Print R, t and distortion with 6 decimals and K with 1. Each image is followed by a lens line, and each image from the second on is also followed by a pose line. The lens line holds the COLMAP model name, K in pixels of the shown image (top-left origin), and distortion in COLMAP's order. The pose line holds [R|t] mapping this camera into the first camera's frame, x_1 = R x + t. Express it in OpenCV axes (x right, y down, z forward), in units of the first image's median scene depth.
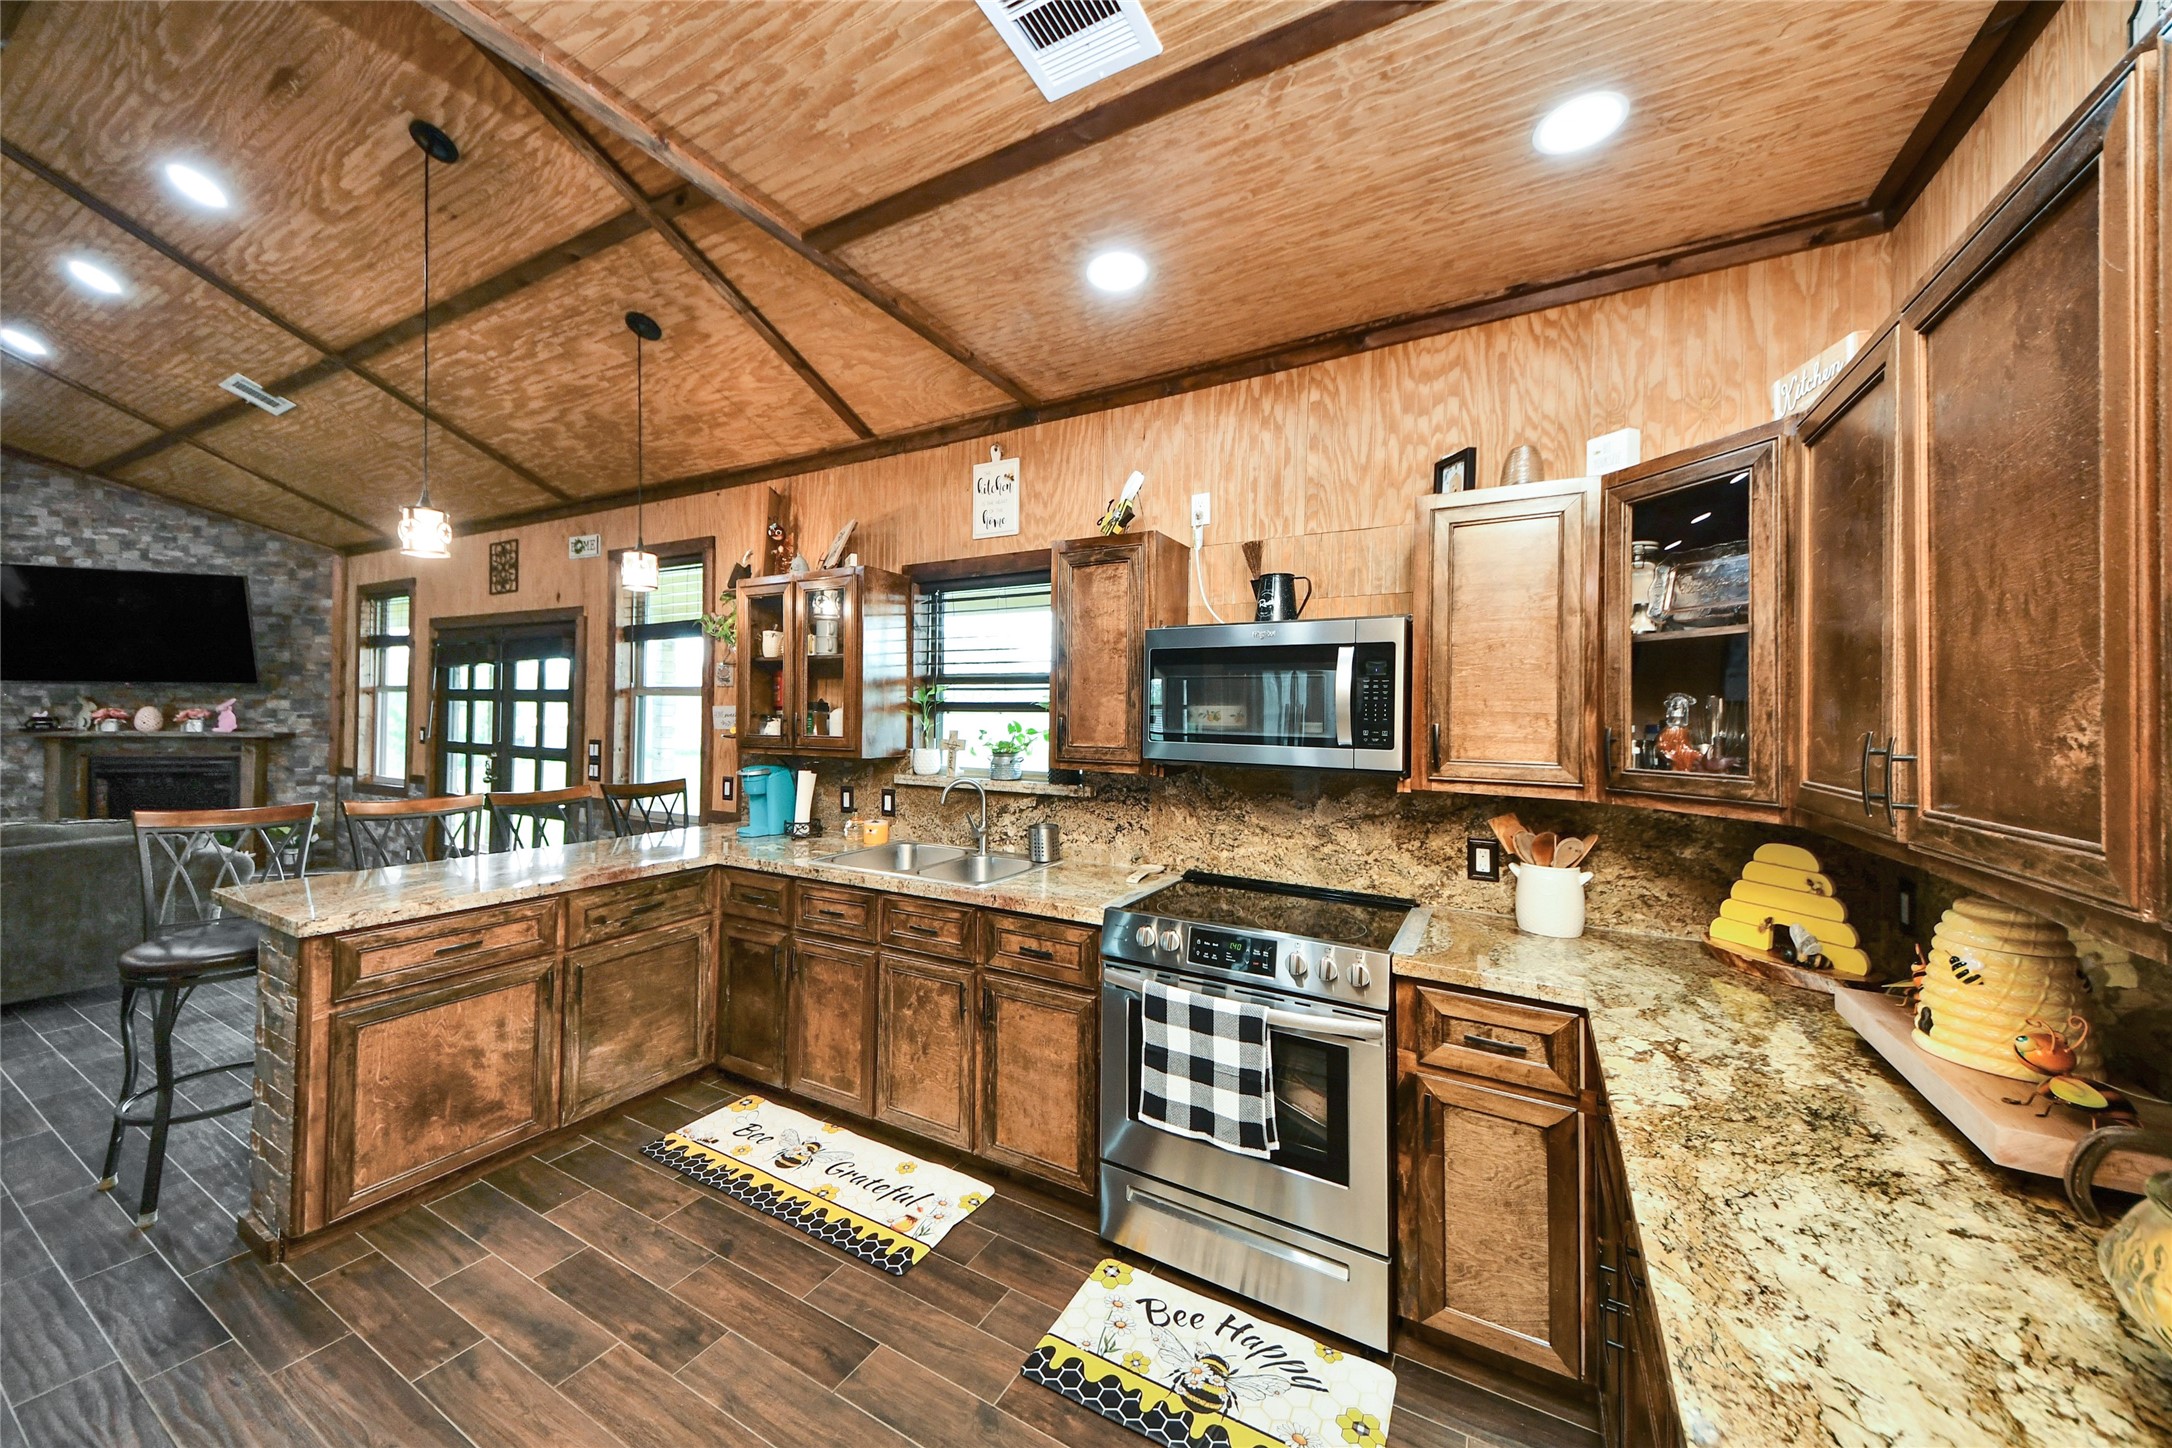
lens RADIAL K [[784.1, 0, 1086.9], [0, 784.1, 705.7], [0, 0, 1]] dist [0.052415, -0.018529]
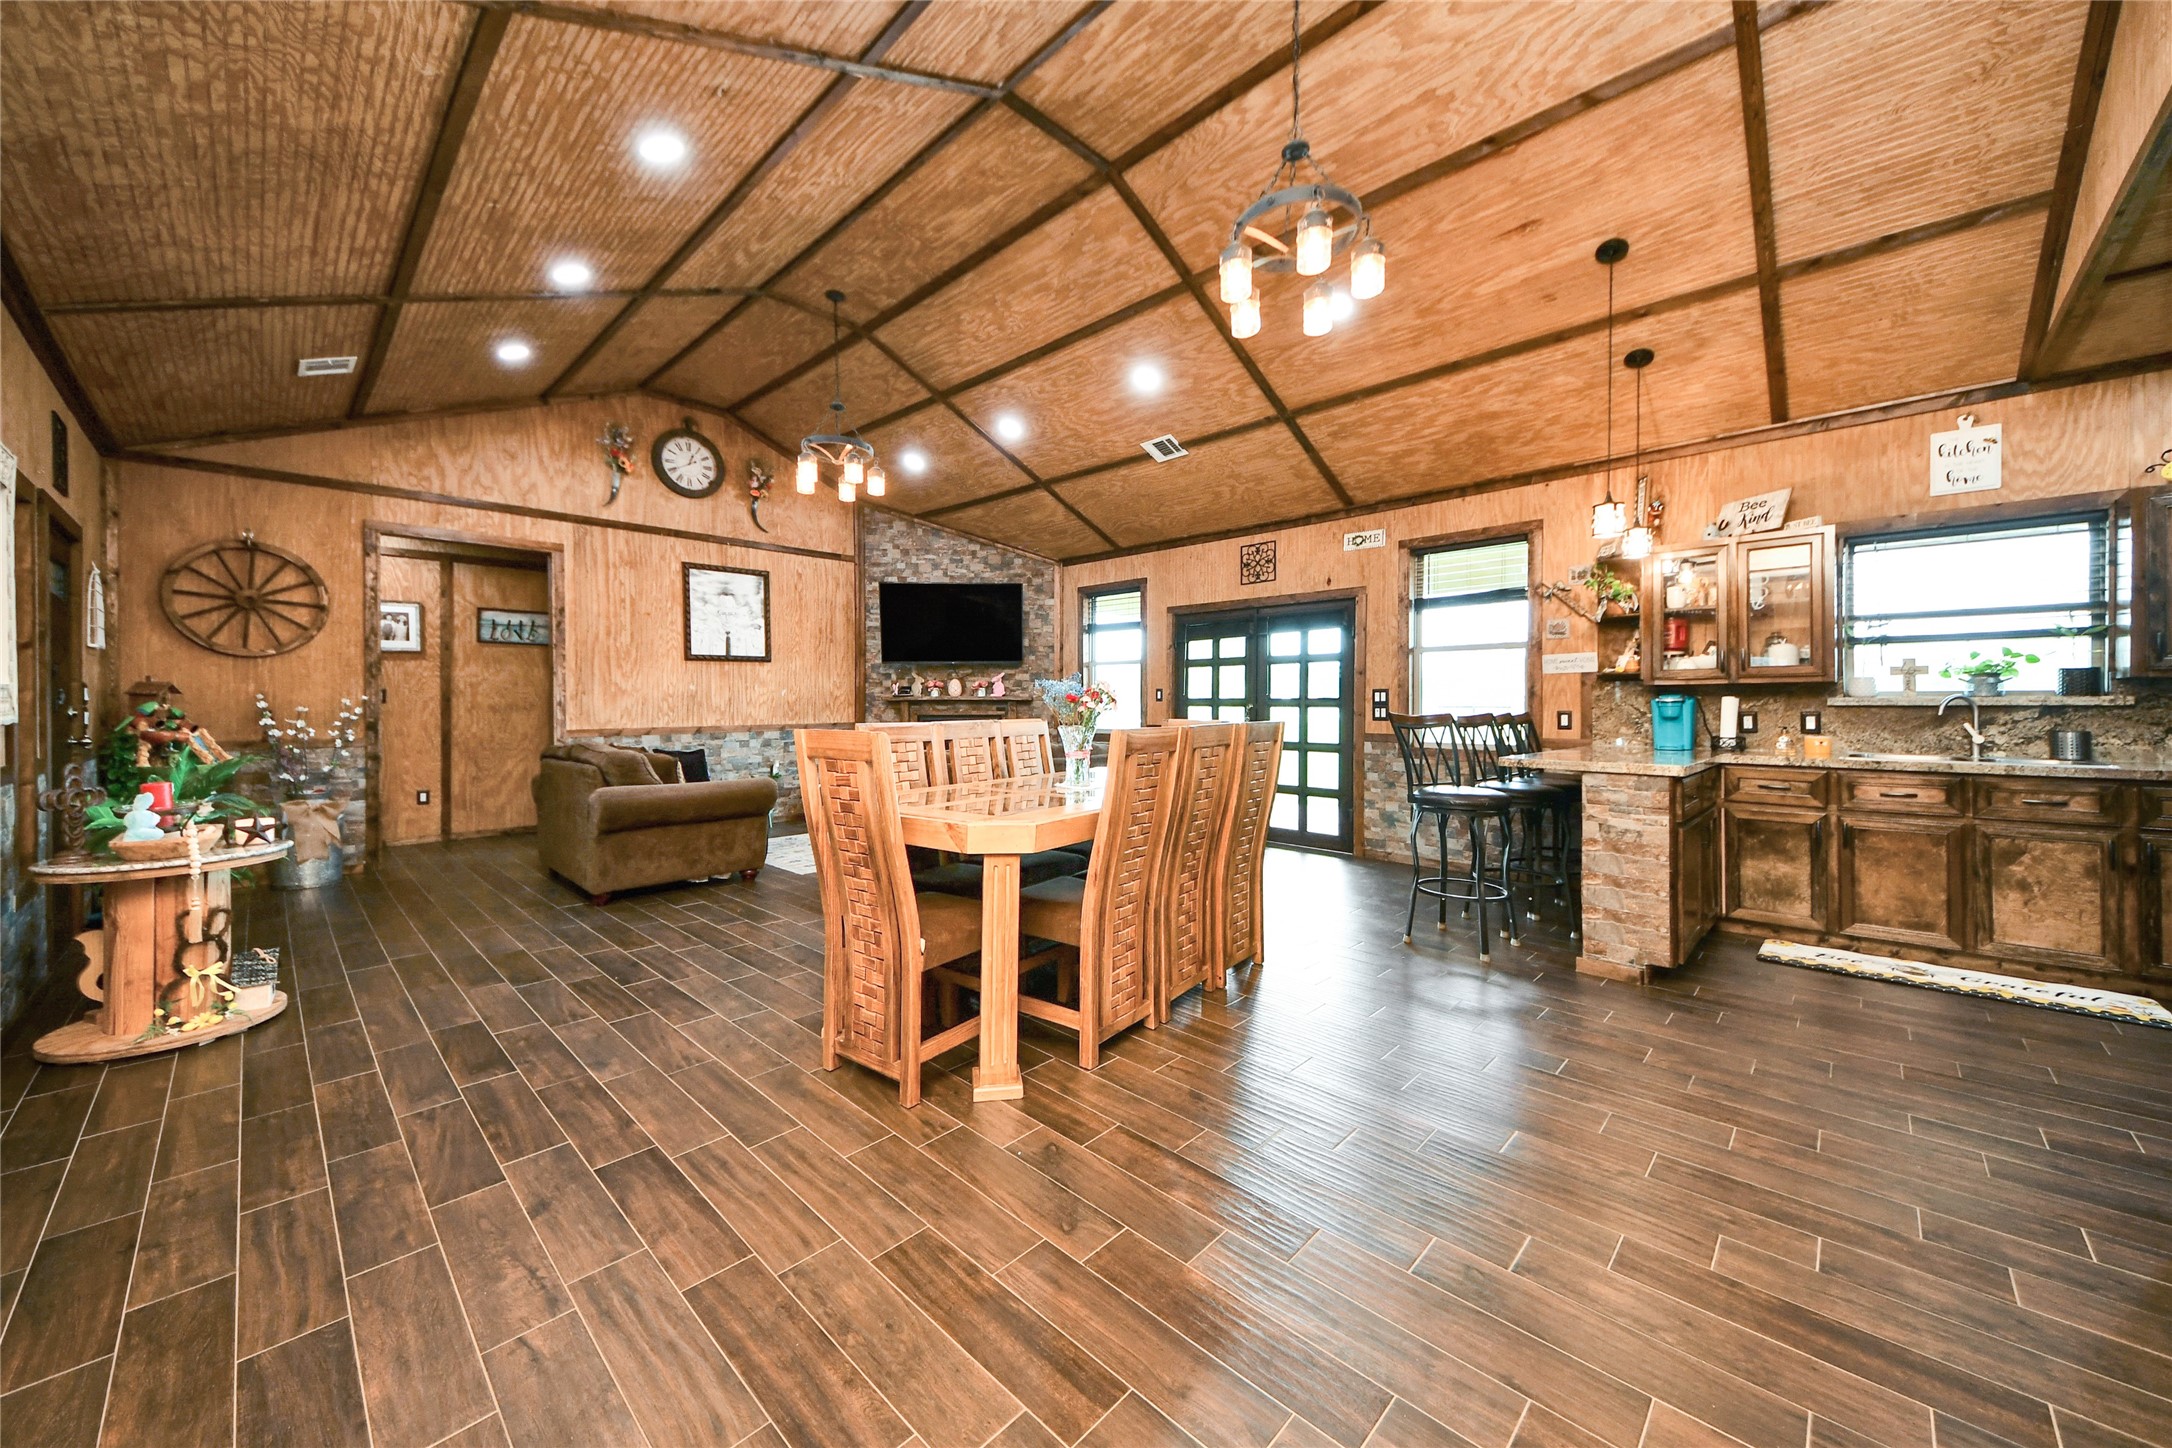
lens RADIAL K [[784.1, 0, 1086.9], [0, 784.1, 705.7], [0, 0, 1]] dist [0.052415, -0.018529]
pose [[0.968101, -0.011760, -0.250282, -0.592152], [0.013442, 0.999897, 0.005010, 0.044540], [0.250198, -0.008215, 0.968160, -0.278568]]
